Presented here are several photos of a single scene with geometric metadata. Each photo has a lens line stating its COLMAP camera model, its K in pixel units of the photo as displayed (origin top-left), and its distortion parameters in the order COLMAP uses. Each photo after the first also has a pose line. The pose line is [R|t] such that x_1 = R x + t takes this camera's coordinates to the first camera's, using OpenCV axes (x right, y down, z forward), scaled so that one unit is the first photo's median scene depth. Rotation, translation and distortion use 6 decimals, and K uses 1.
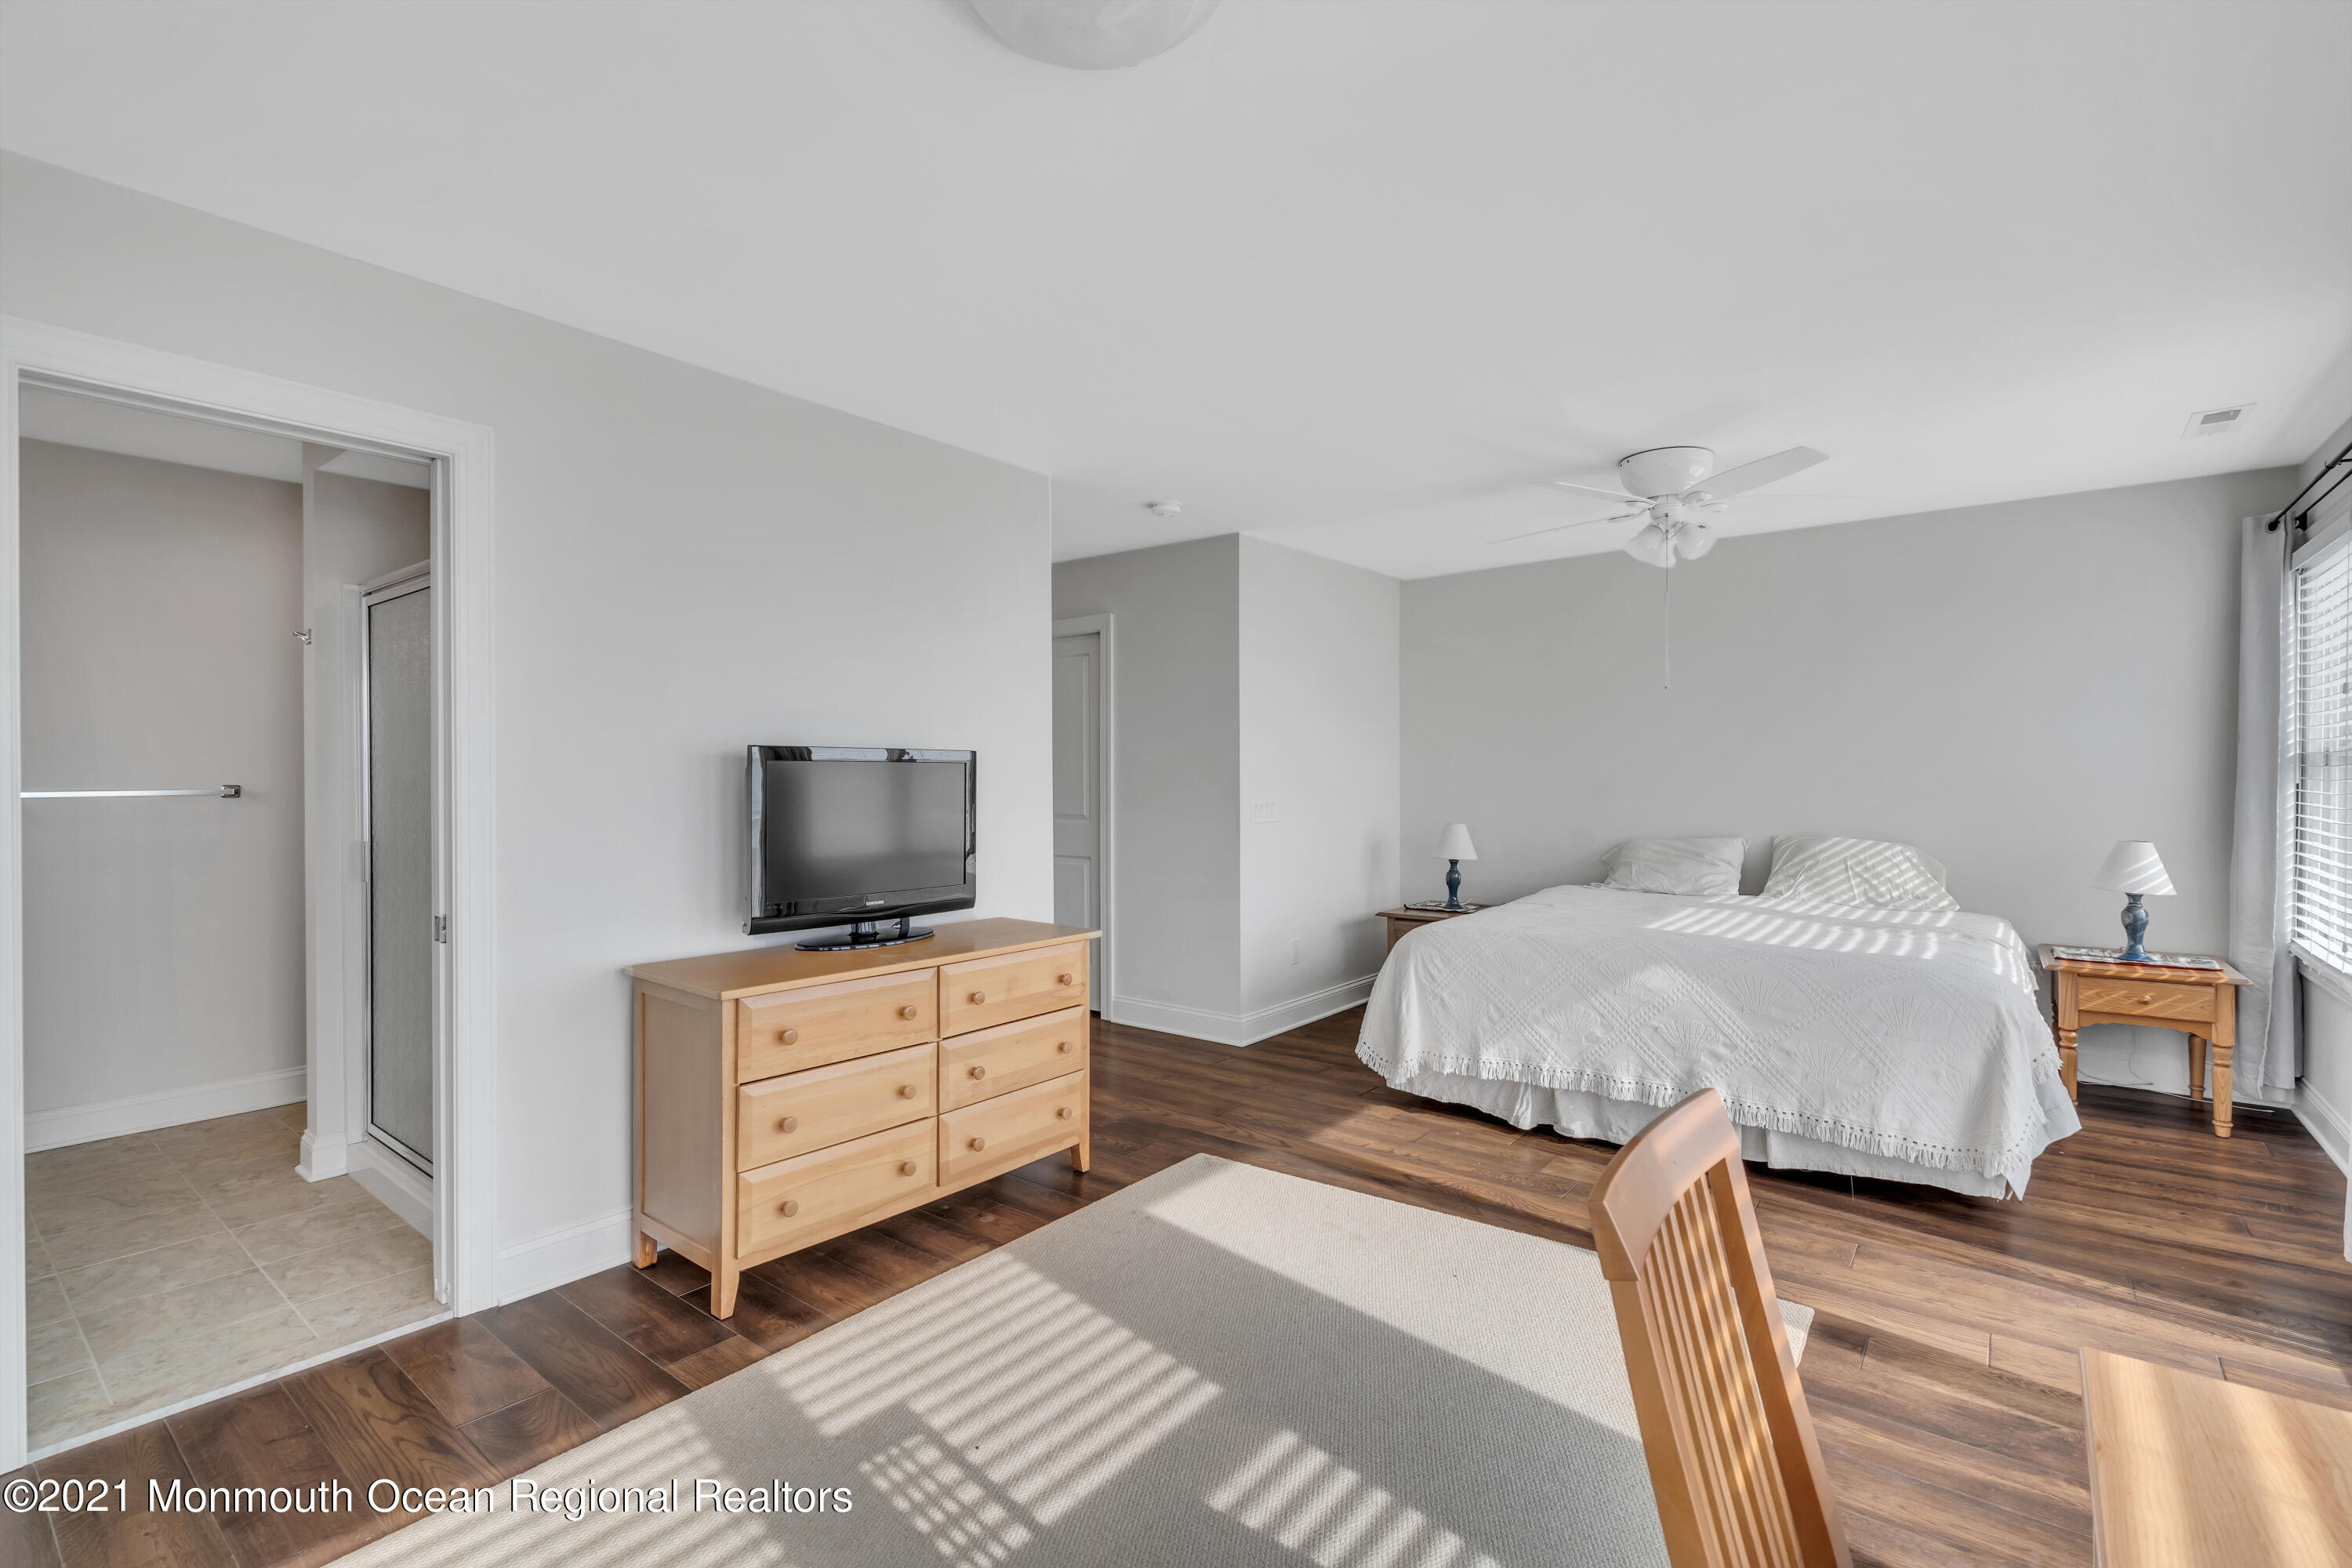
lens RADIAL K [[1062.5, 0, 1177.1], [0, 1062.5, 784.8], [0, 0, 1]] dist [-0.009657, 0.004199]
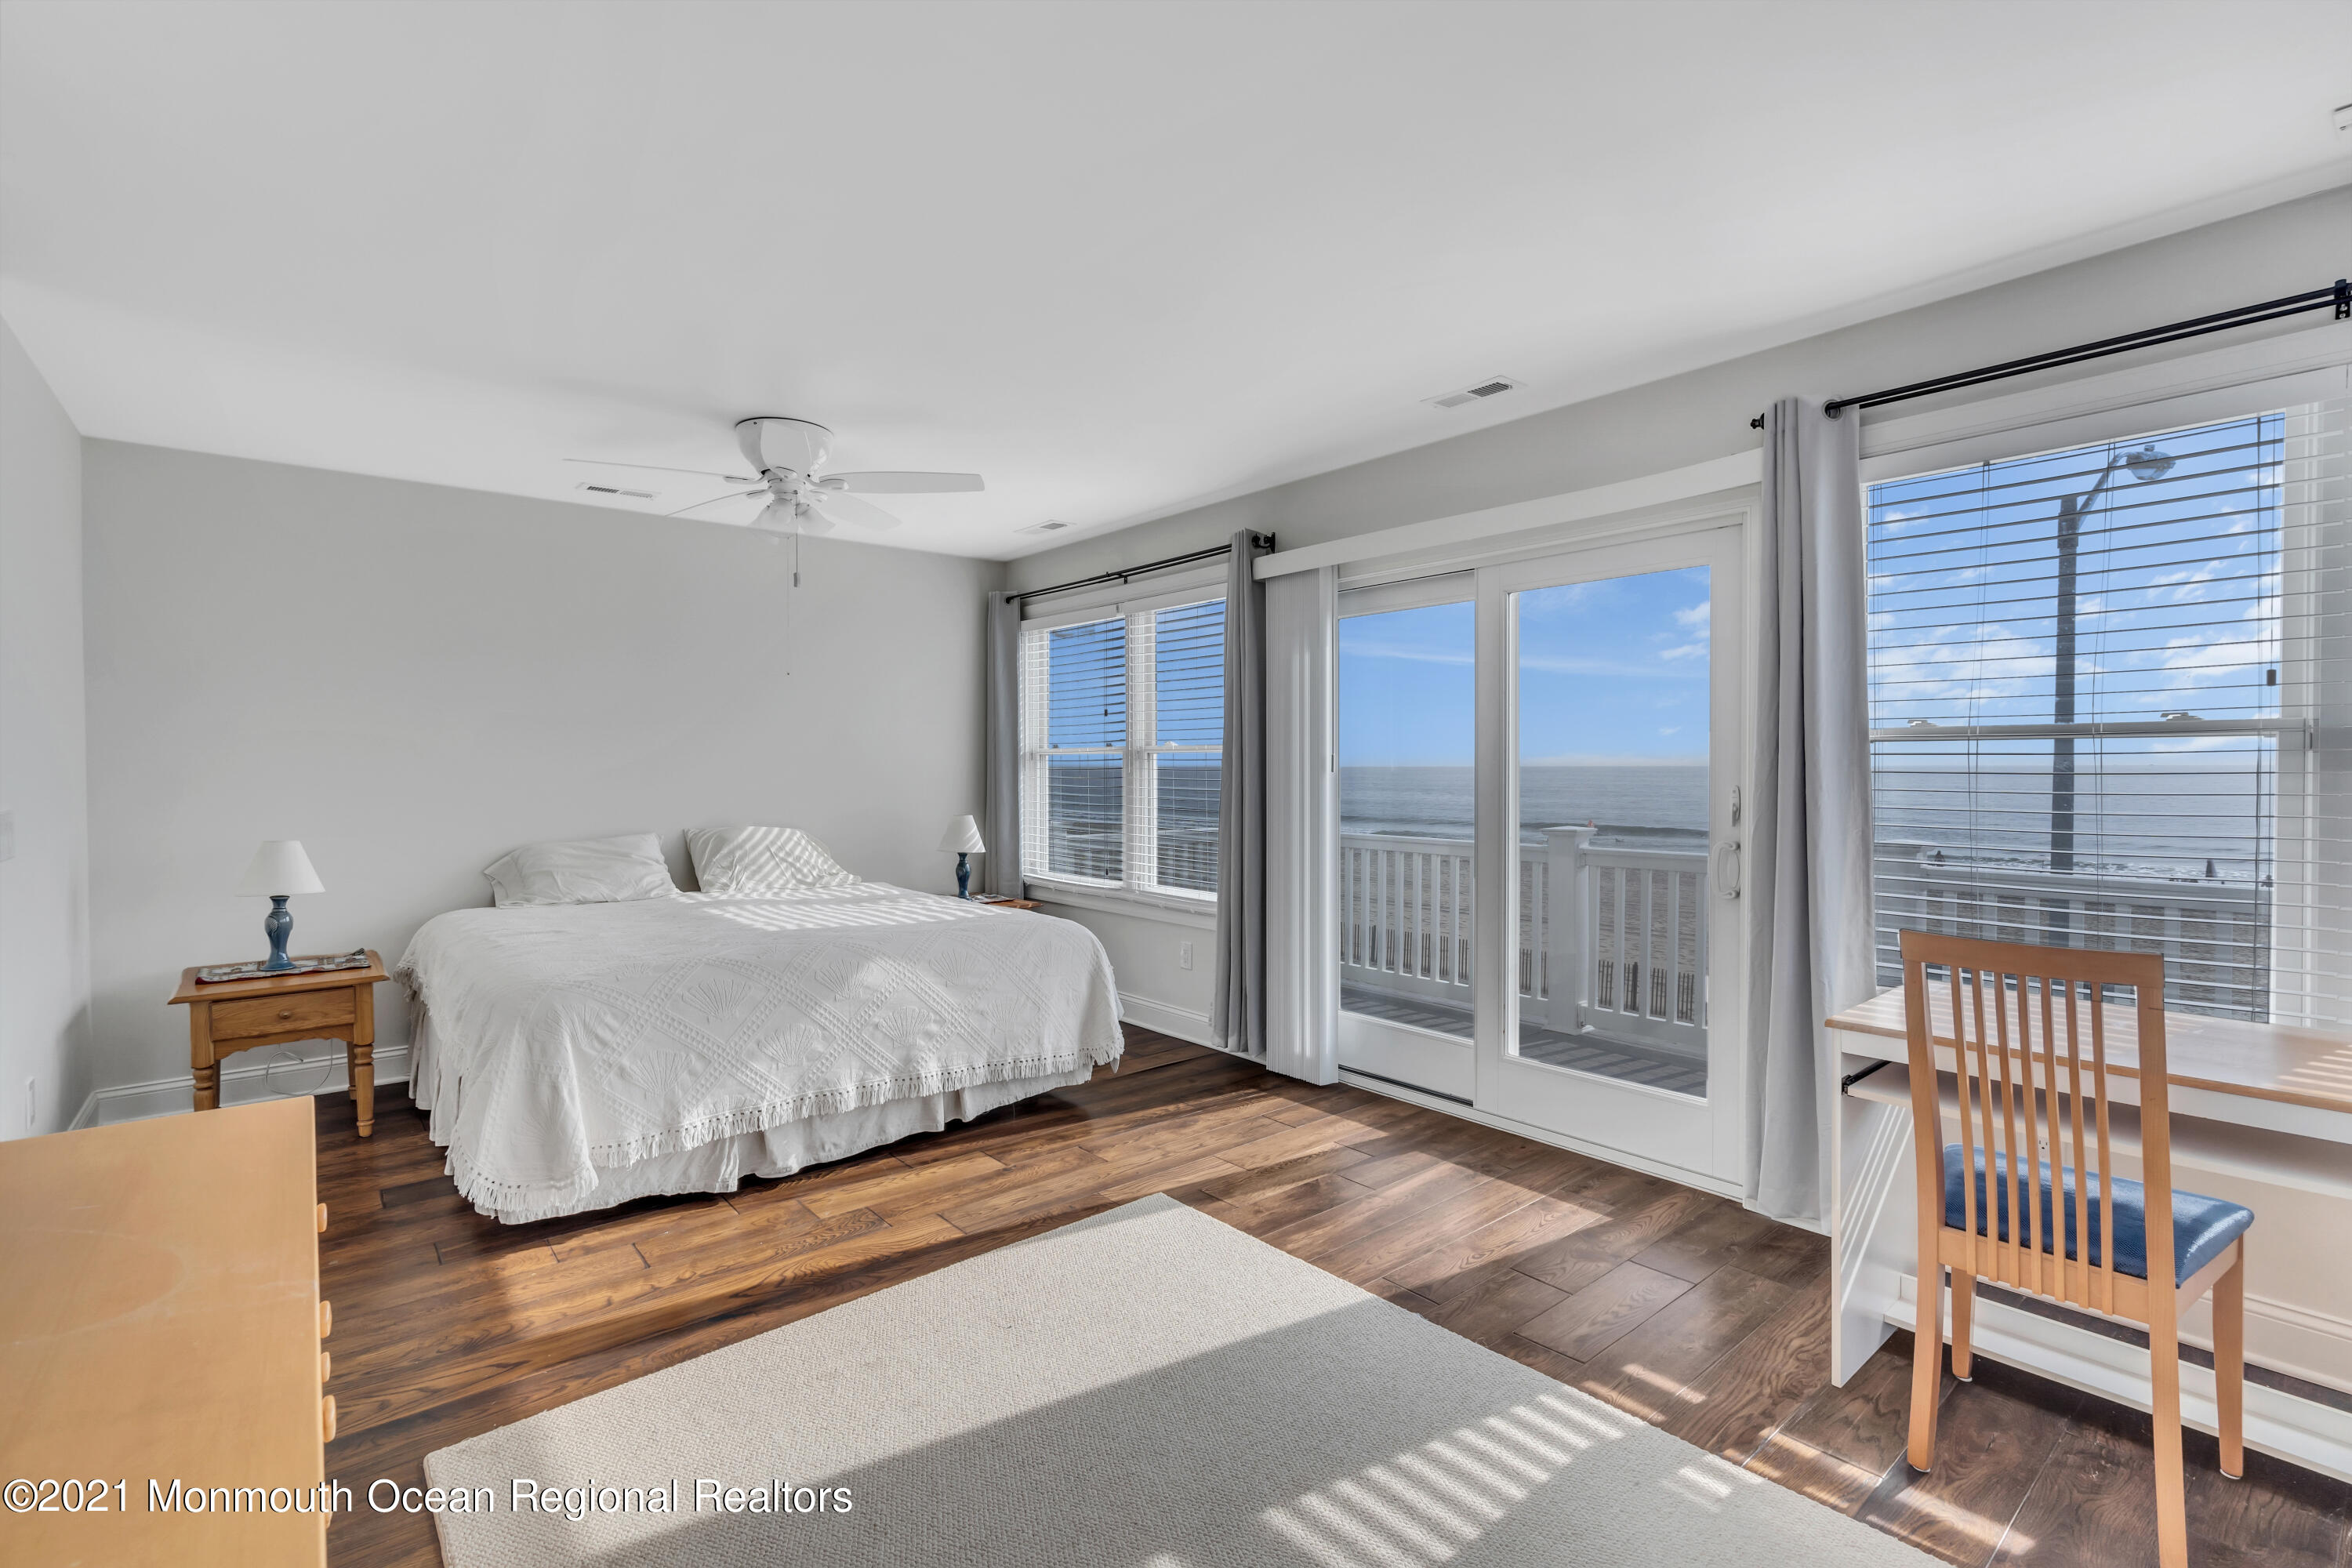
lens RADIAL K [[1062.5, 0, 1175.6], [0, 1062.5, 768.5], [0, 0, 1]] dist [-0.009657, 0.004199]
pose [[0.202082, -0.002172, 0.979366, -0.427314], [0.011541, 0.999933, -0.000163, -0.004295], [-0.979301, 0.011336, 0.202093, 0.494681]]
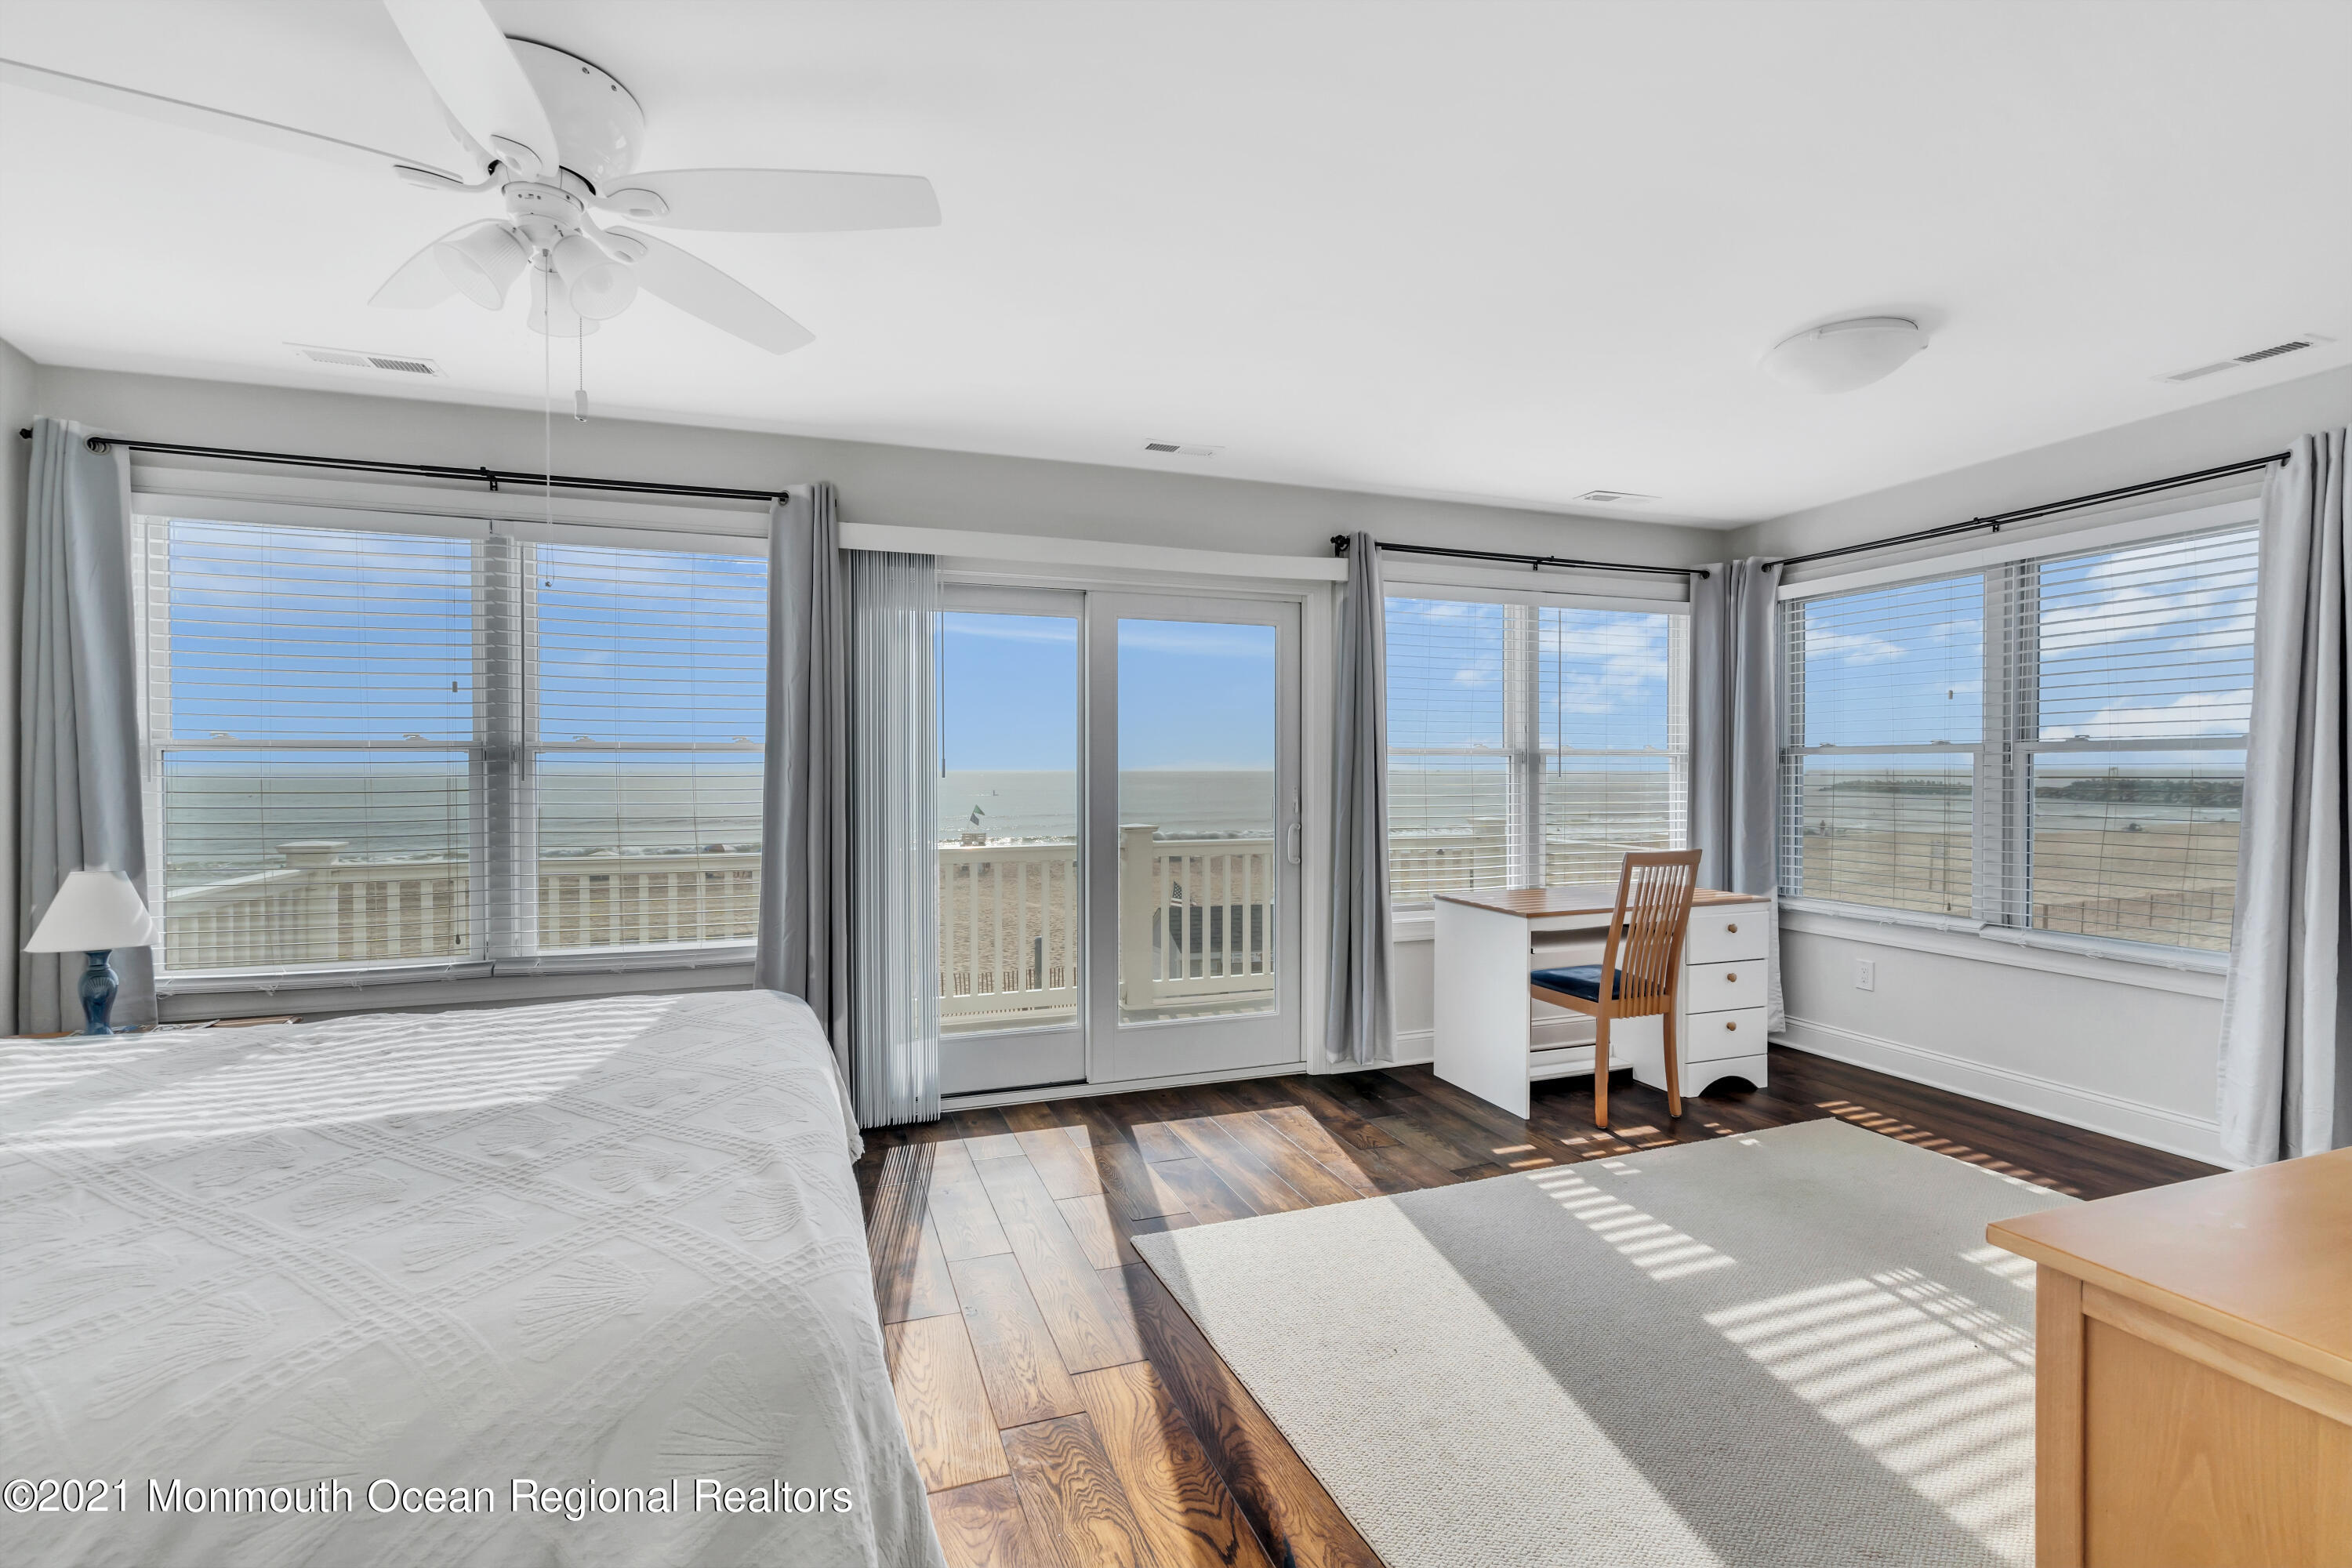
lens RADIAL K [[1062.5, 0, 1184.3], [0, 1062.5, 782.5], [0, 0, 1]] dist [-0.009657, 0.004199]
pose [[-0.862755, -0.010548, 0.505513, -0.020689], [0.000657, 0.999758, 0.021982, -0.019062], [-0.505622, 0.019297, -0.862539, 1.345451]]
